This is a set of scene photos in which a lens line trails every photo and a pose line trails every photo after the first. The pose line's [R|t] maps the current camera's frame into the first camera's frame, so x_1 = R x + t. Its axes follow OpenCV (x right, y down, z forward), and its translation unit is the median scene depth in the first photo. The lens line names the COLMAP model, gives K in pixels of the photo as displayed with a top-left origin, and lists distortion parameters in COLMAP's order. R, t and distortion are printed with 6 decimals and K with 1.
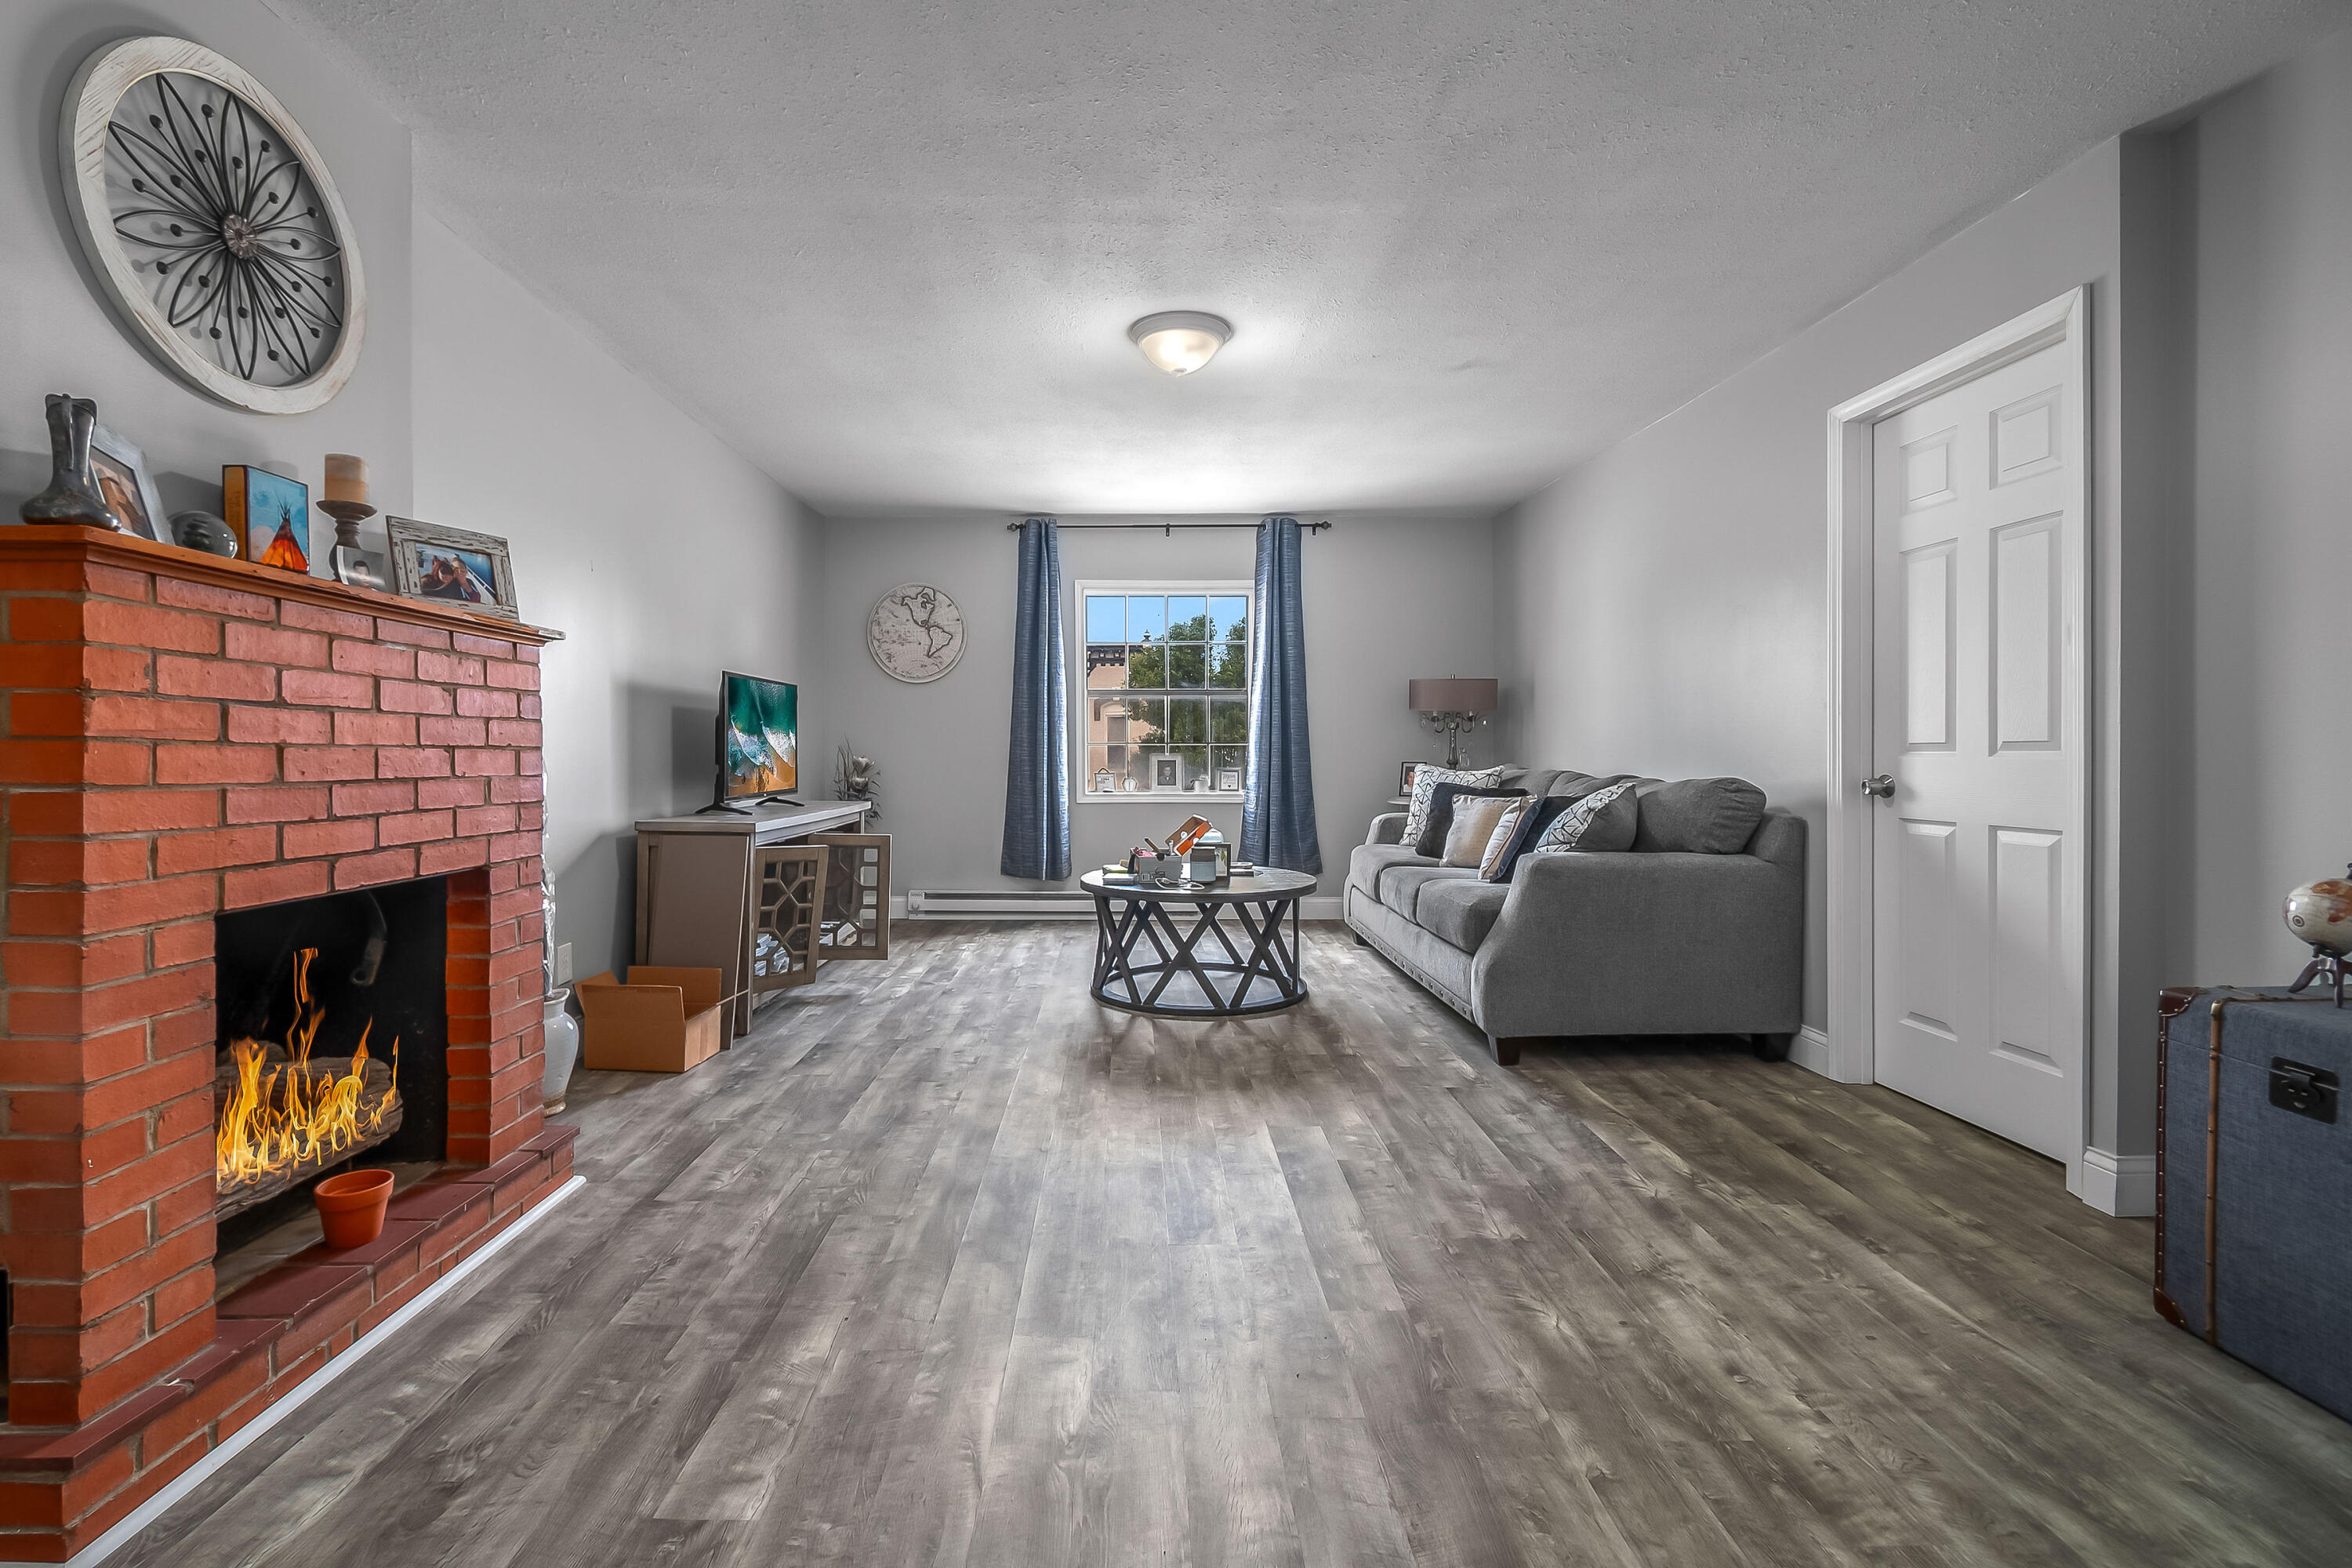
lens RADIAL K [[1048.5, 0, 1135.9], [0, 1048.5, 750.3], [0, 0, 1]] dist [0.006180, -0.001503]
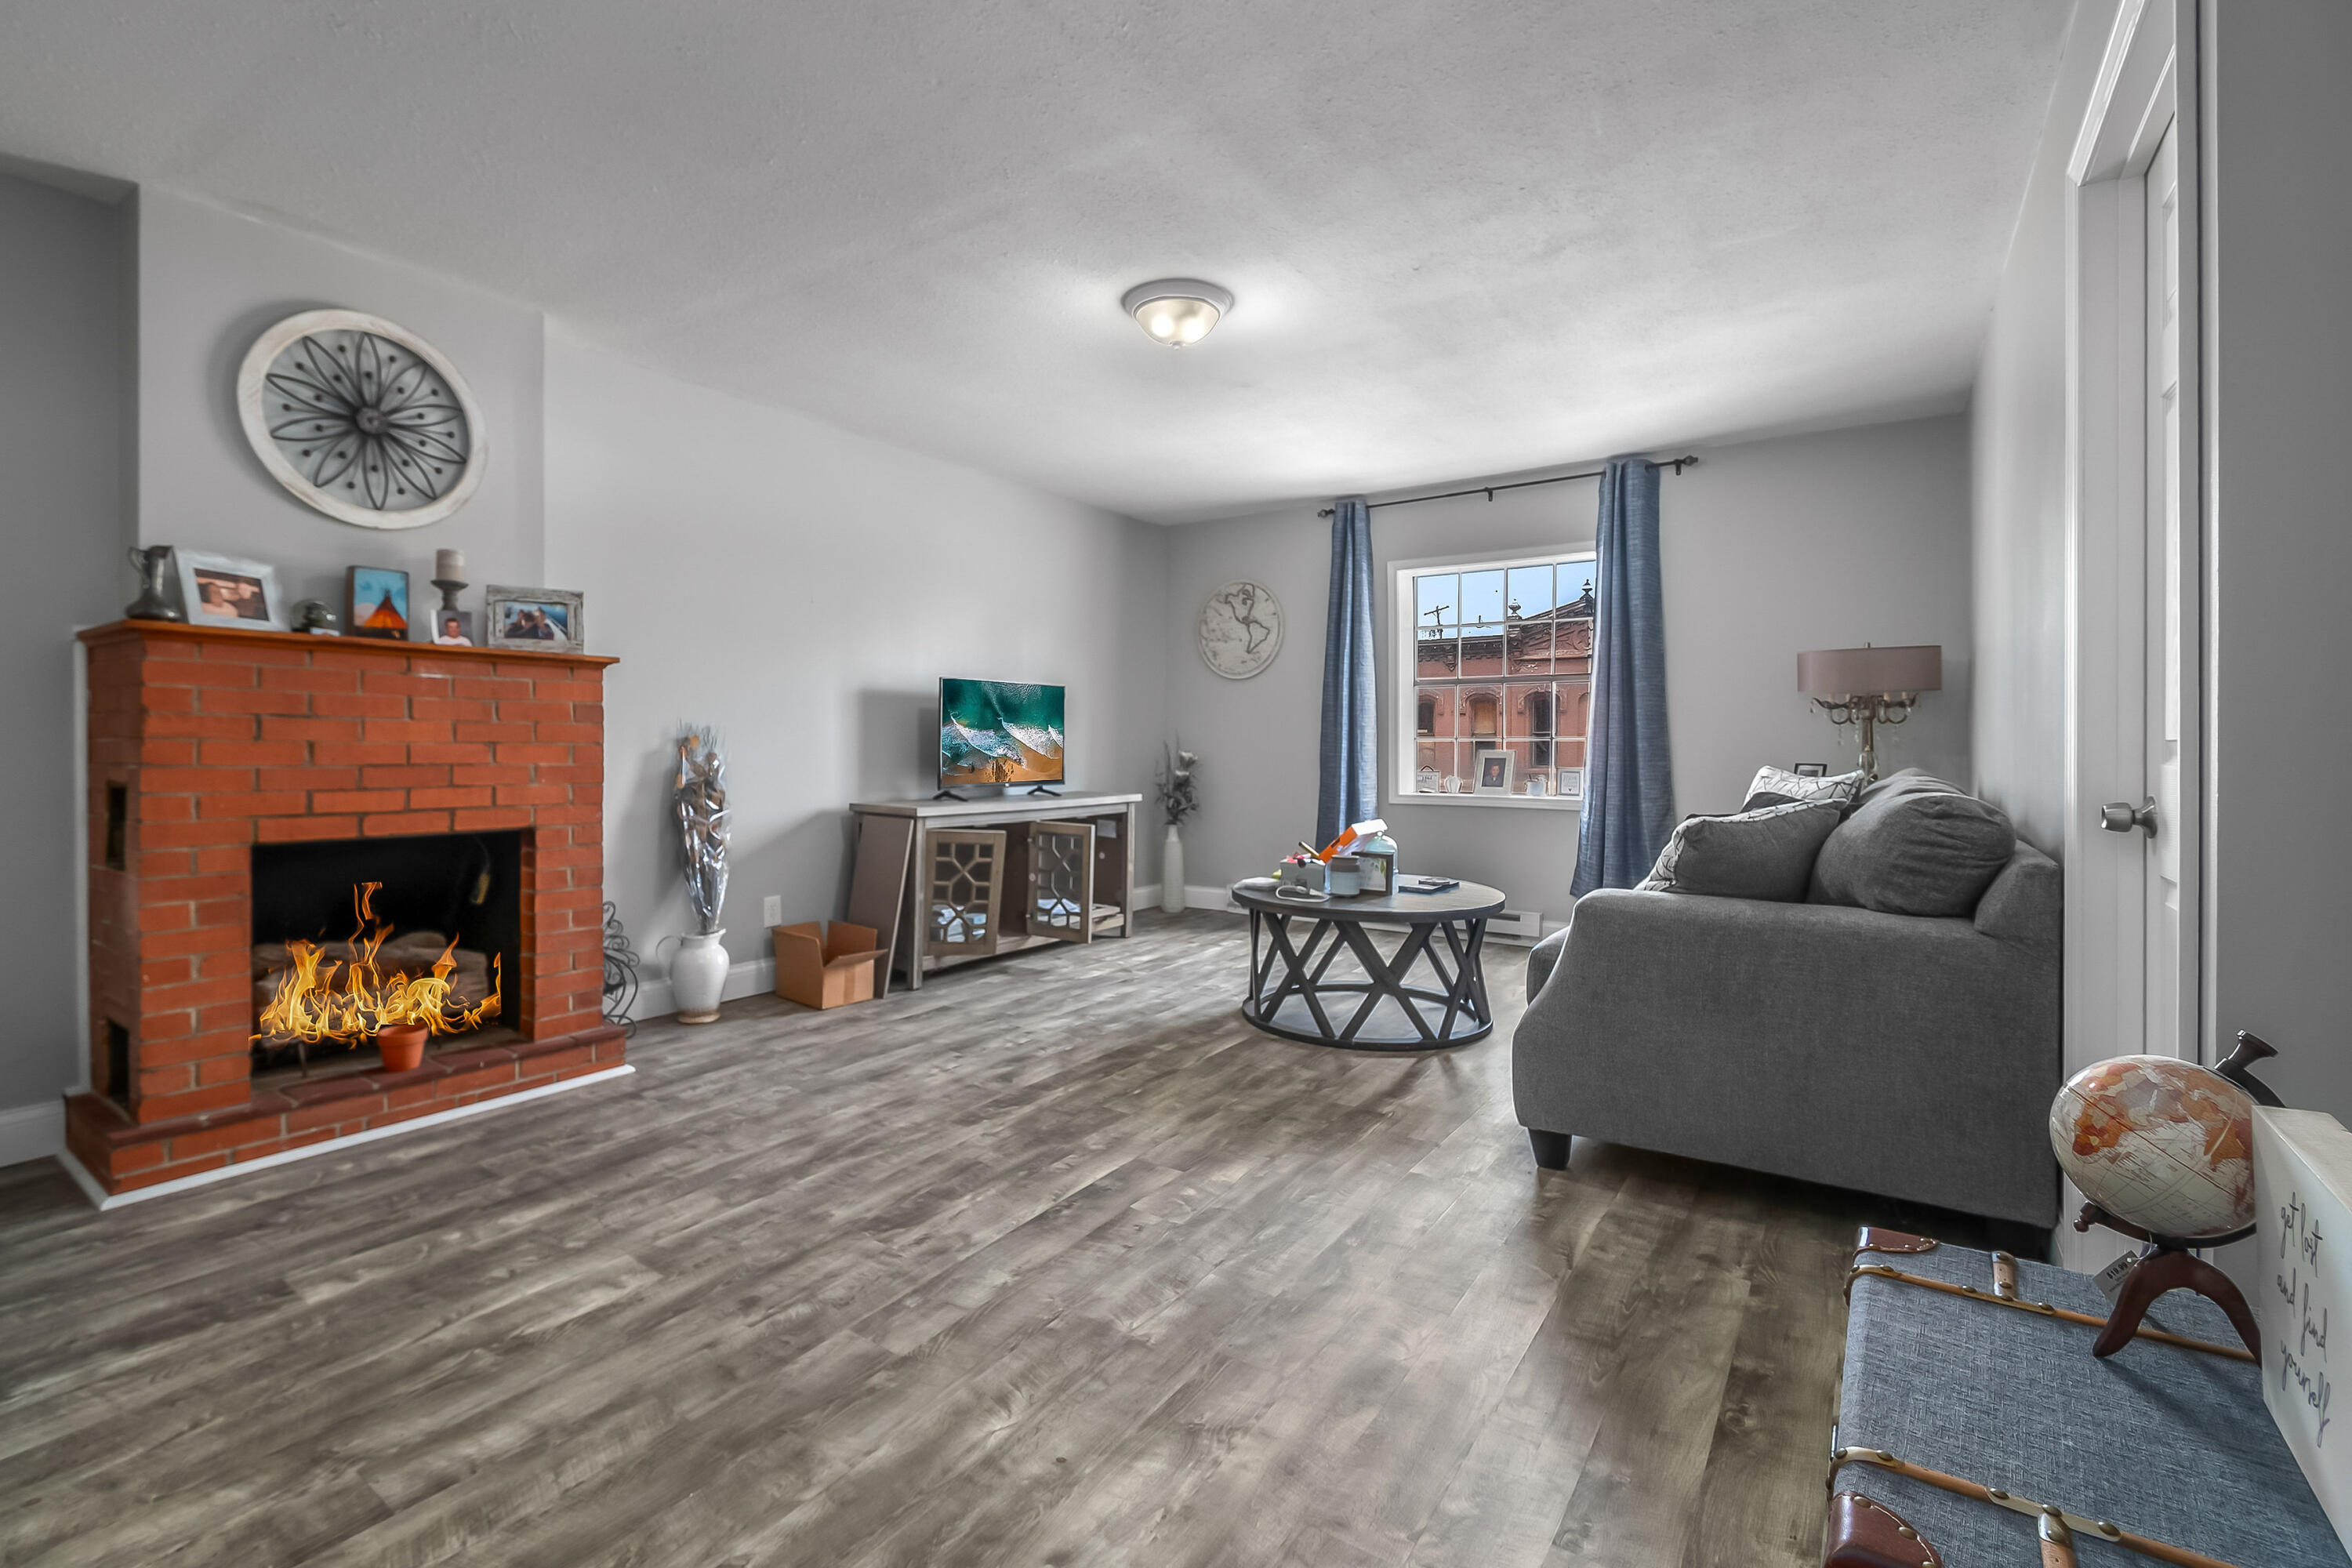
lens RADIAL K [[1048.5, 0, 1112.9], [0, 1048.5, 741.6], [0, 0, 1]] dist [0.006180, -0.001503]
pose [[0.810150, 0.001296, -0.586222, 0.784868], [-0.002901, 0.999994, -0.001798, -0.004475], [0.586216, 0.003157, 0.810149, 0.298476]]
